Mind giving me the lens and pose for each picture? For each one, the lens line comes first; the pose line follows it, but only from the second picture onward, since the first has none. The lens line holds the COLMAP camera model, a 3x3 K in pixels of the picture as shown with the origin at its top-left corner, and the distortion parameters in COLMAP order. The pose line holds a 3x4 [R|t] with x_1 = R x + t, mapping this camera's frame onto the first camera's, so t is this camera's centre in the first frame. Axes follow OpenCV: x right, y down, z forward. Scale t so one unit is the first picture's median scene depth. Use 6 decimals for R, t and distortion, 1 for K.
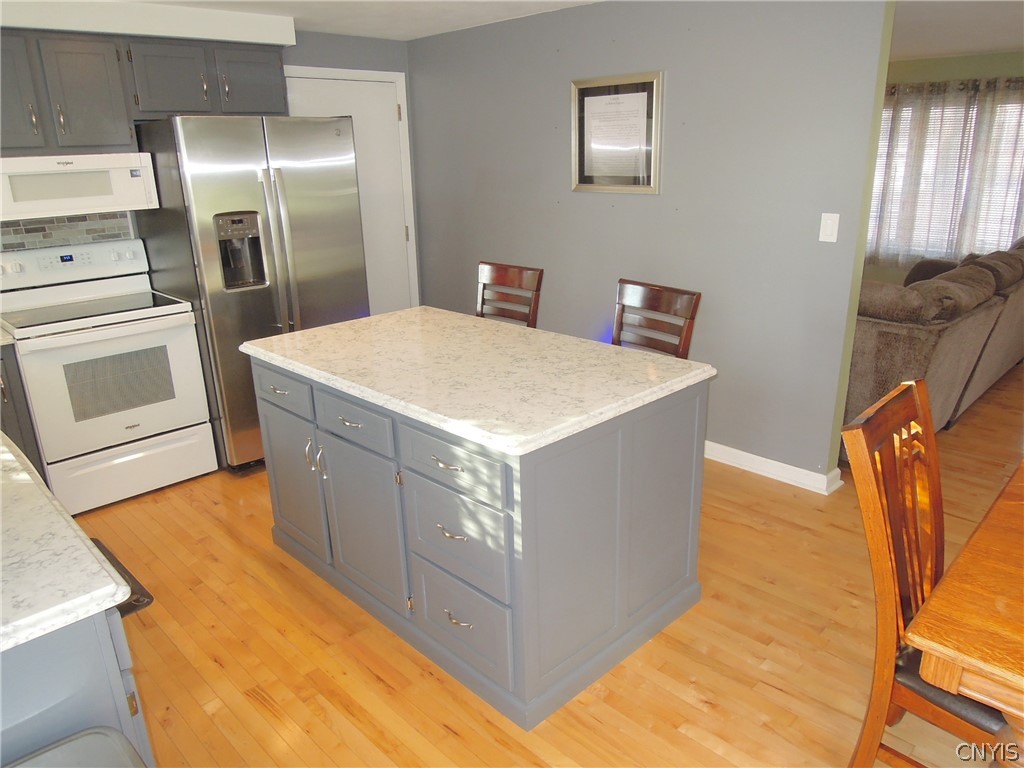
lens RADIAL K [[721.7, 0, 512.0], [0, 721.7, 384.0], [0, 0, 1]] dist [-0.004129, -0.004306]
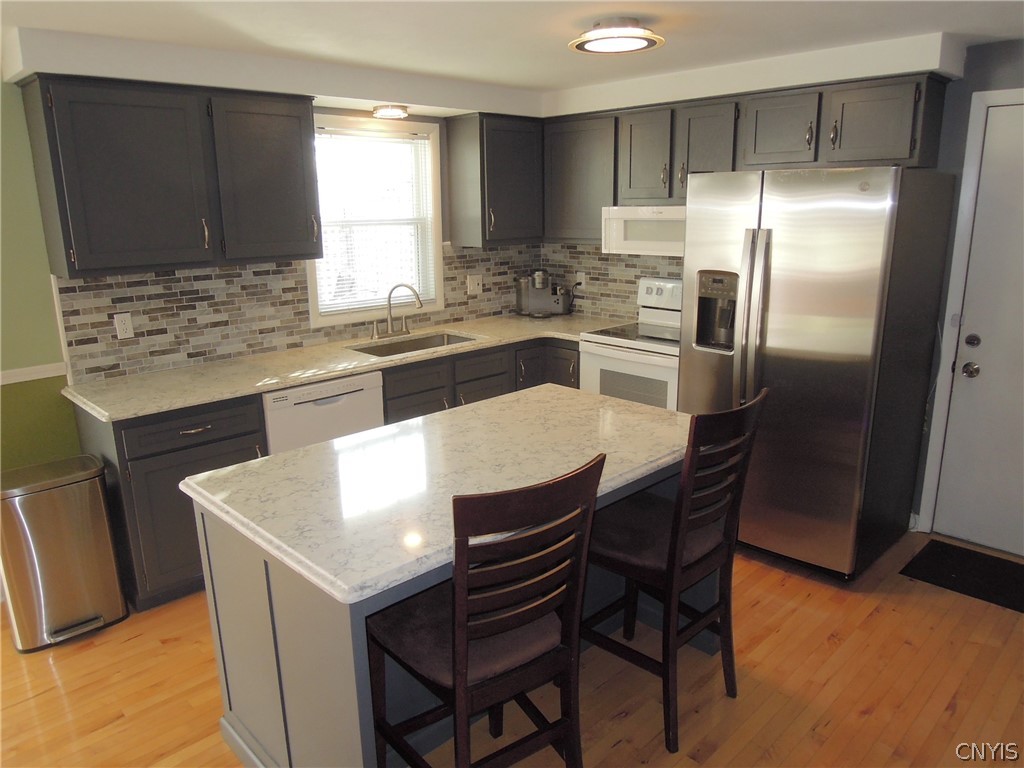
lens RADIAL K [[721.7, 0, 512.0], [0, 721.7, 384.0], [0, 0, 1]] dist [-0.004129, -0.004306]
pose [[0.020317, 0.283680, -0.958704, 0.681584], [-0.286938, 0.920216, 0.266211, -0.328049], [0.957734, 0.269680, 0.100095, 0.805870]]
